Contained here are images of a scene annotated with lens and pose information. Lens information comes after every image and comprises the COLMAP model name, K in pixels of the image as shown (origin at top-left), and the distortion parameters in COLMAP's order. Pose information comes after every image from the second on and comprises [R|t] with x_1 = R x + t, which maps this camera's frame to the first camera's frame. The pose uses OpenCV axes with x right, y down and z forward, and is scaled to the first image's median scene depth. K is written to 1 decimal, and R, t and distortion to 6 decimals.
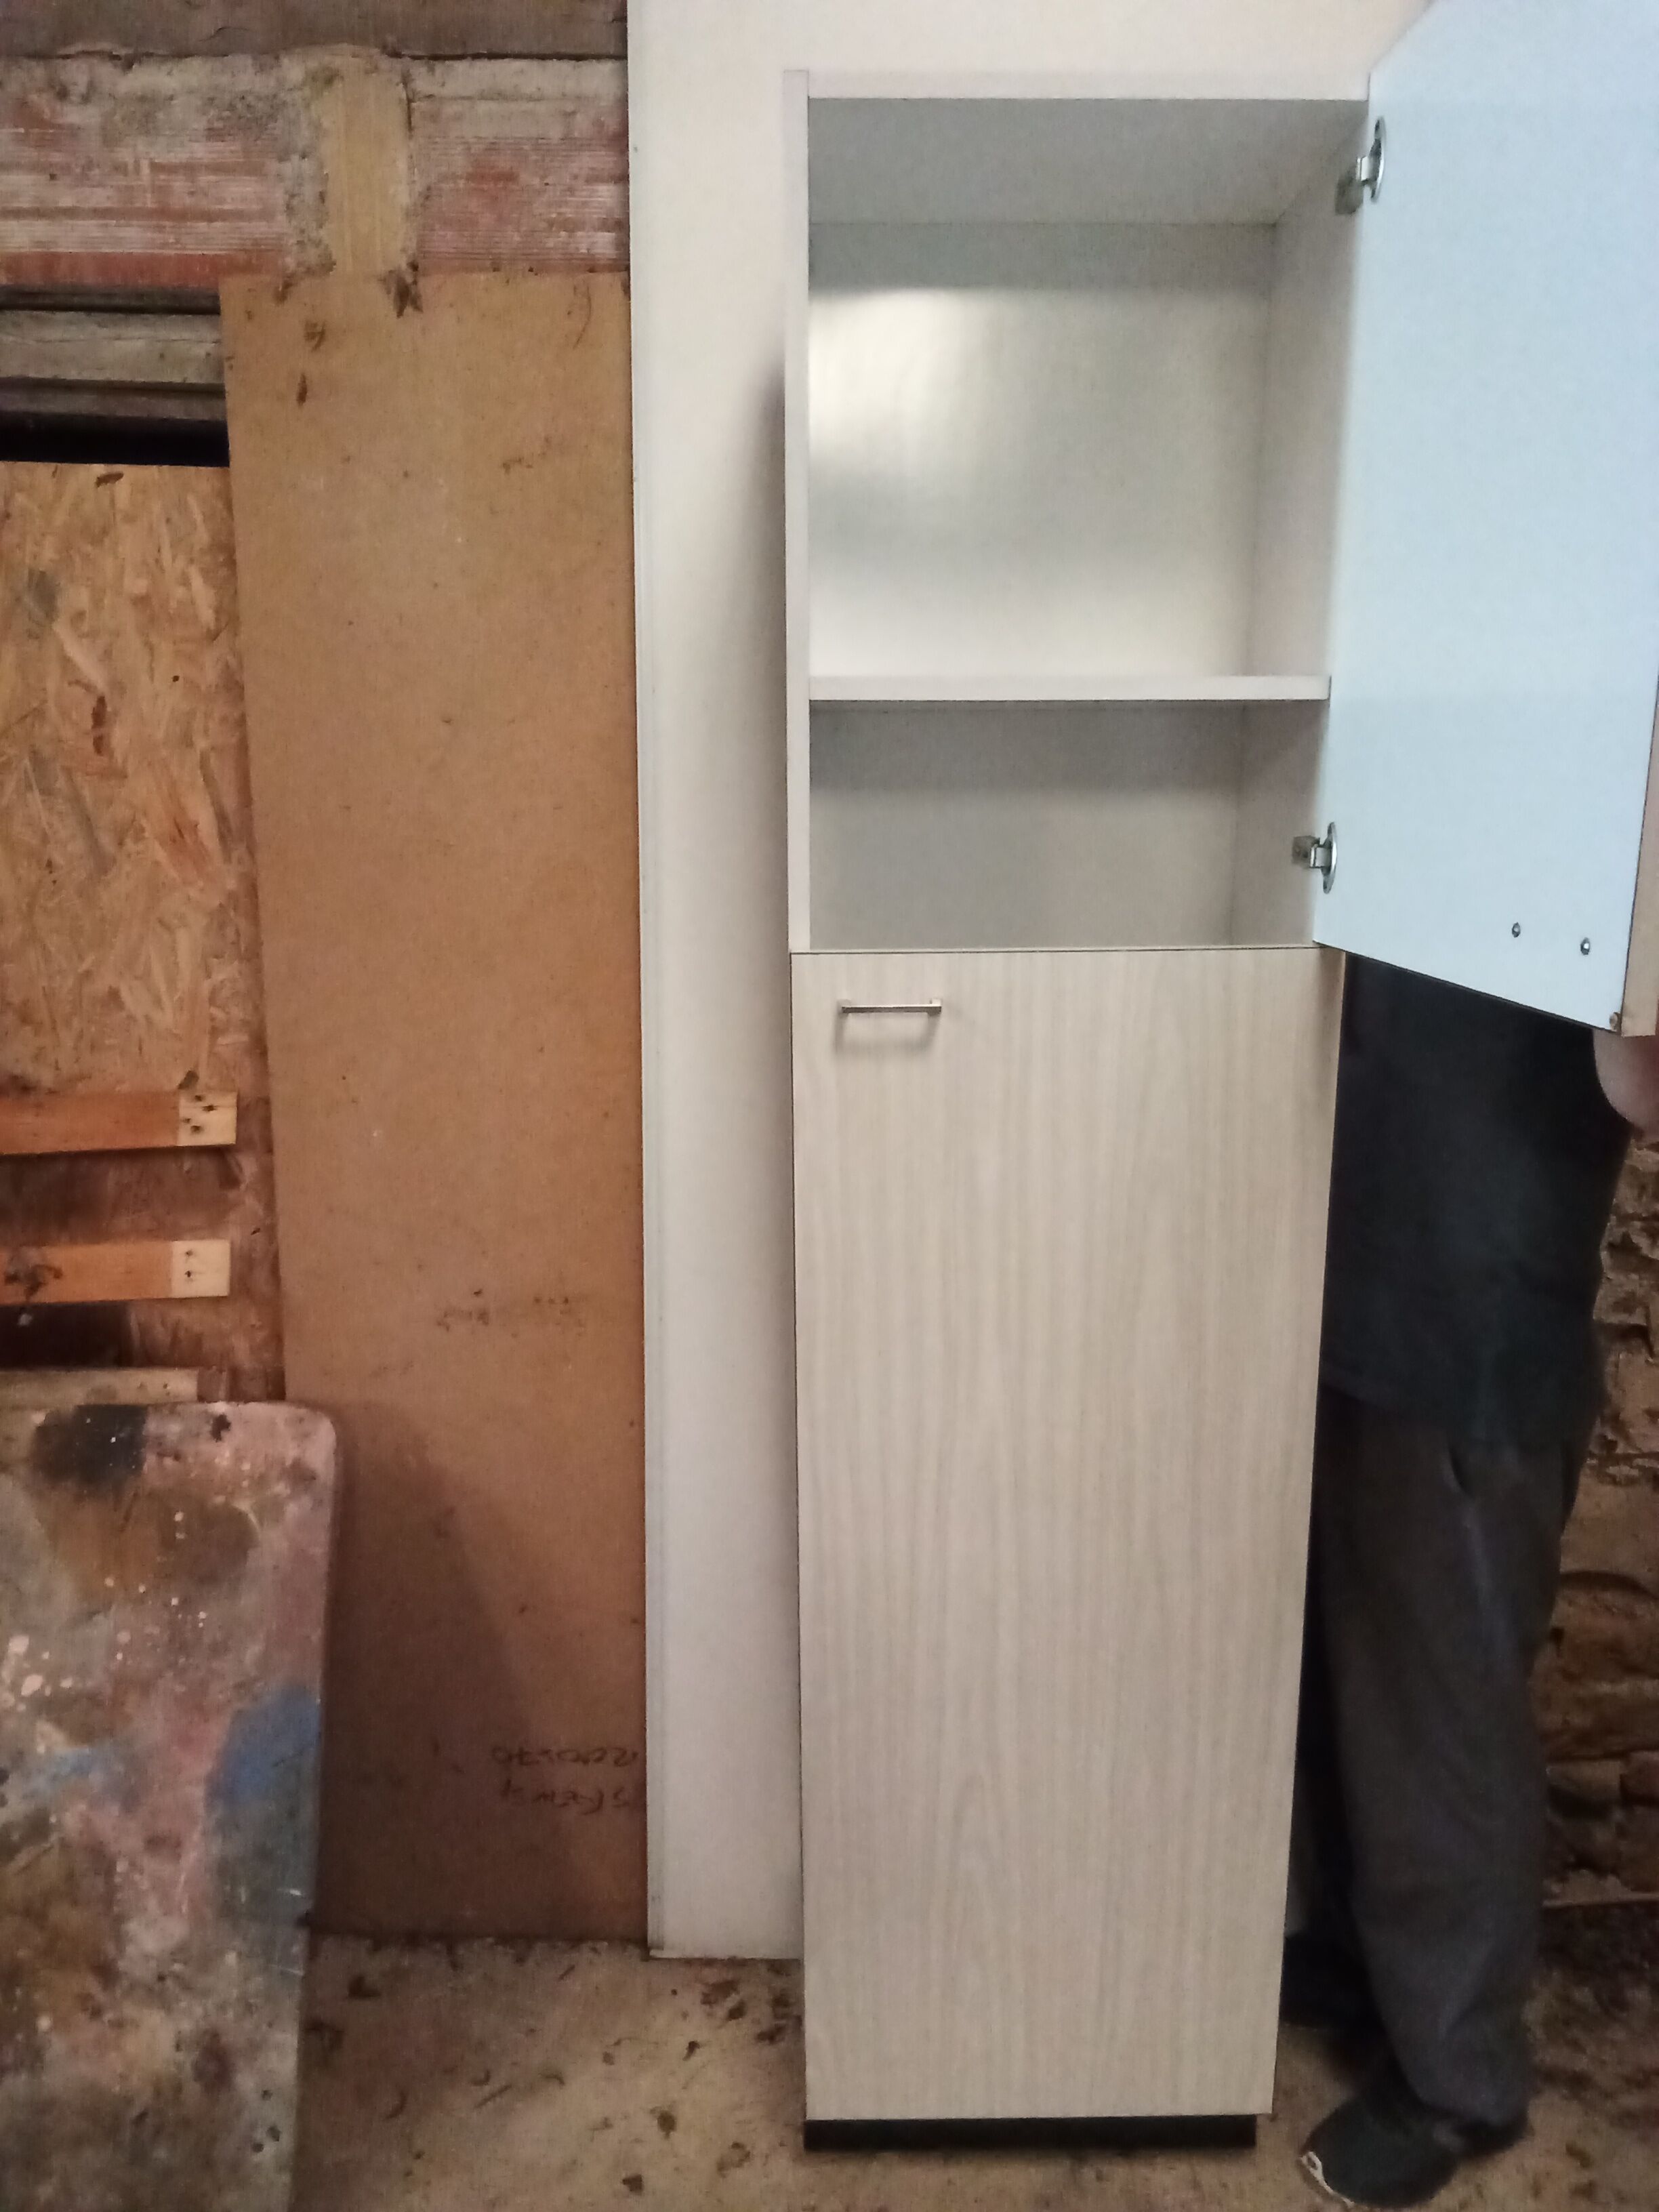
lens RADIAL K [[1654.5, 0, 790.0], [0, 1654.5, 1111.0], [0, 0, 1]] dist [0.011843, -0.041599]
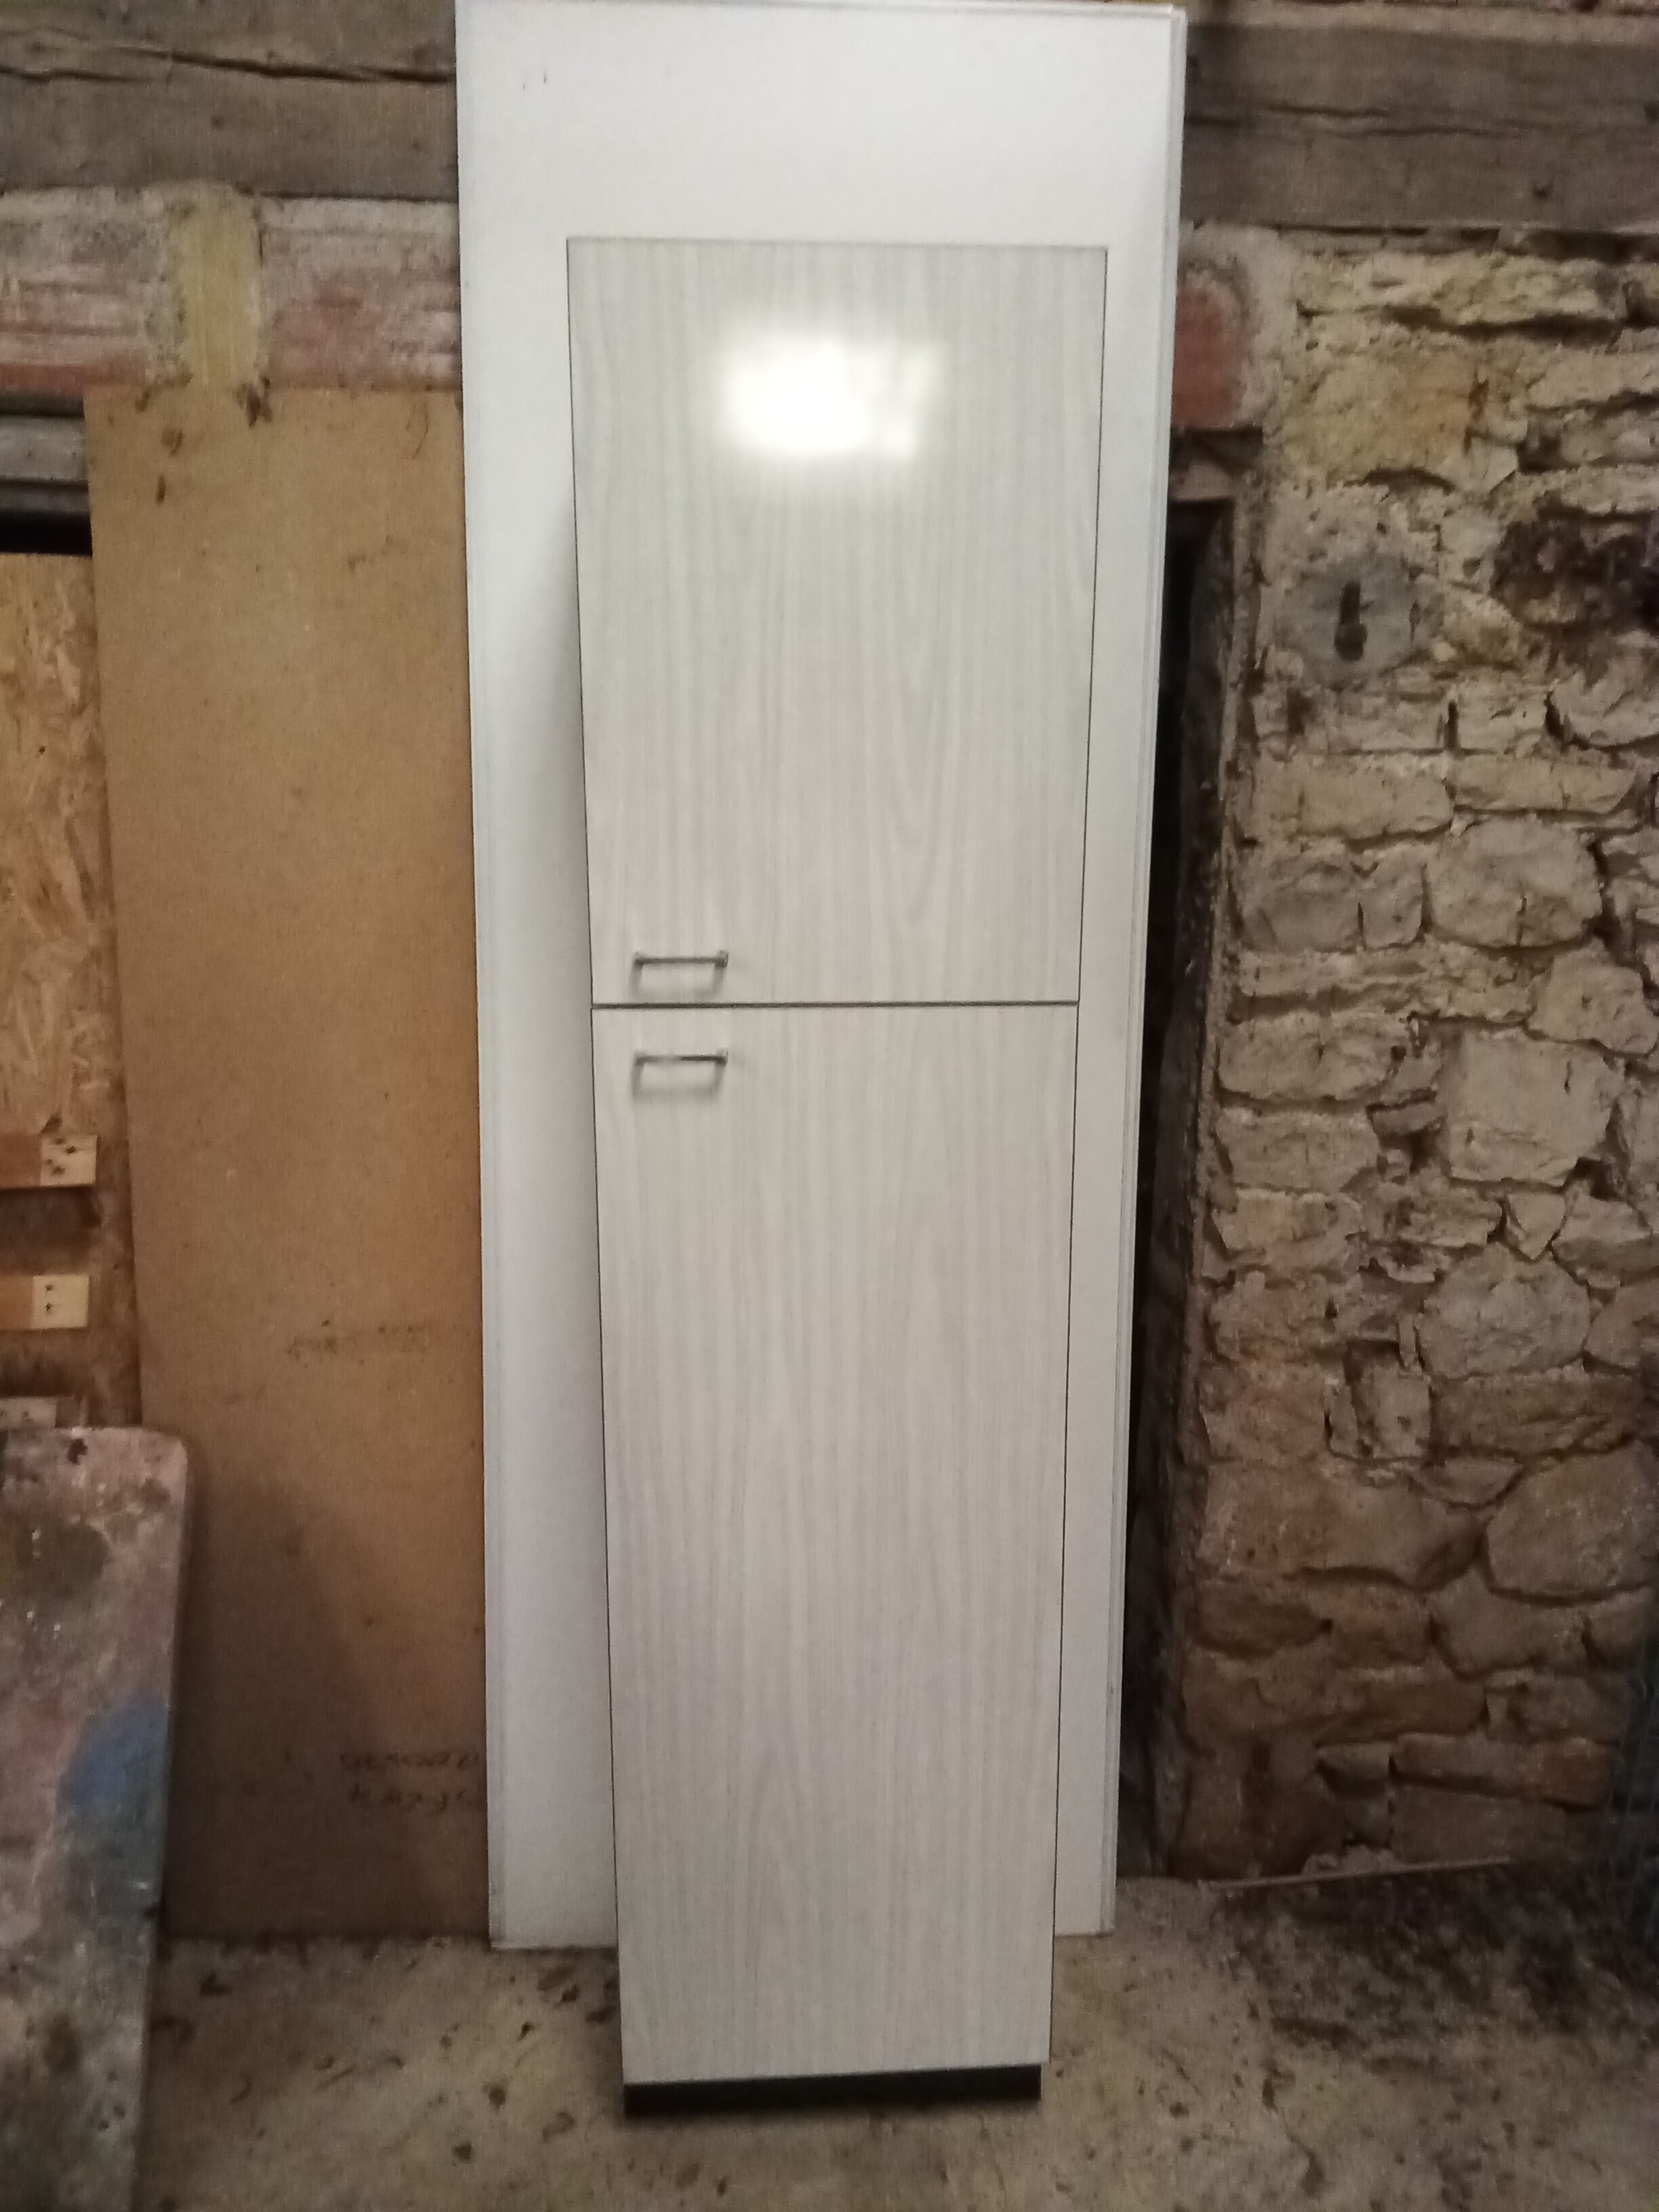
lens RADIAL K [[1654.5, 0, 806.7], [0, 1654.5, 1101.2], [0, 0, 1]] dist [0.011843, -0.041599]
pose [[0.998140, -0.003037, 0.060889, 0.061638], [0.004929, 0.999509, -0.030942, 0.001610], [-0.060765, 0.031185, 0.997665, -0.099103]]
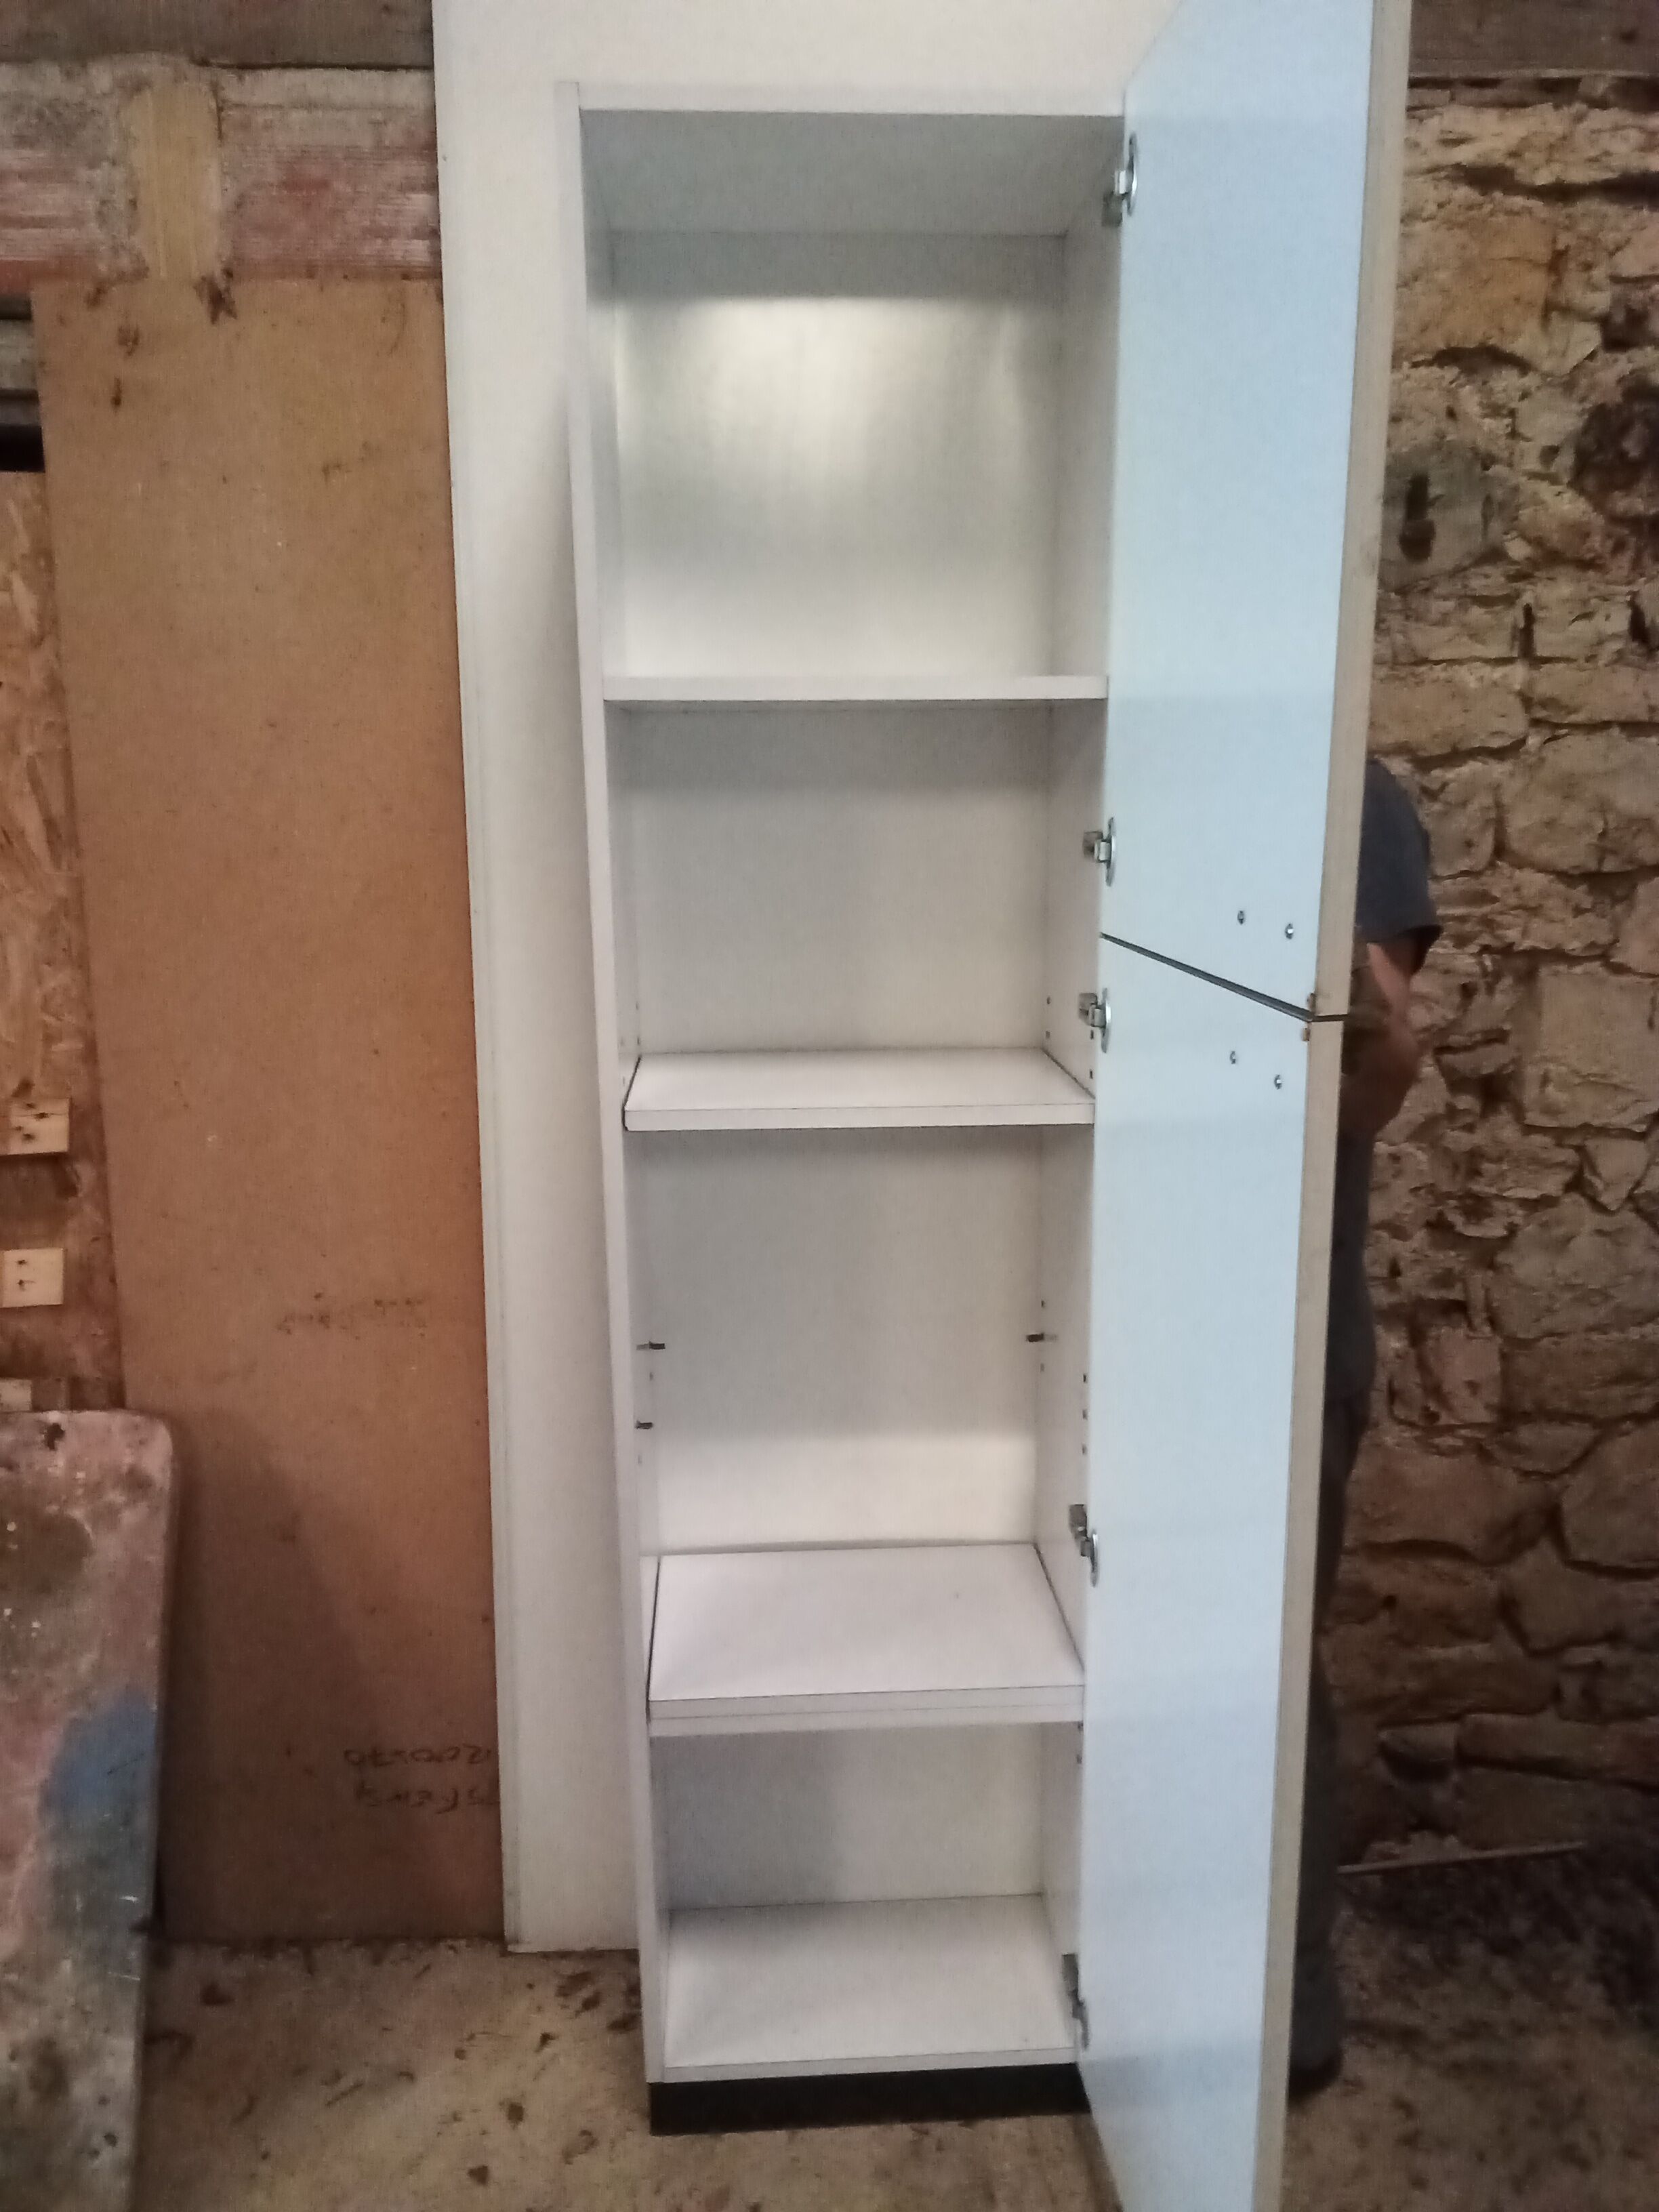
lens RADIAL K [[1654.5, 0, 803.6], [0, 1654.5, 1108.3], [0, 0, 1]] dist [0.011843, -0.041599]
pose [[0.998608, -0.018654, 0.049331, 0.061858], [0.018799, 0.999820, -0.002469, 0.005025], [-0.049276, 0.003393, 0.998779, -0.016354]]
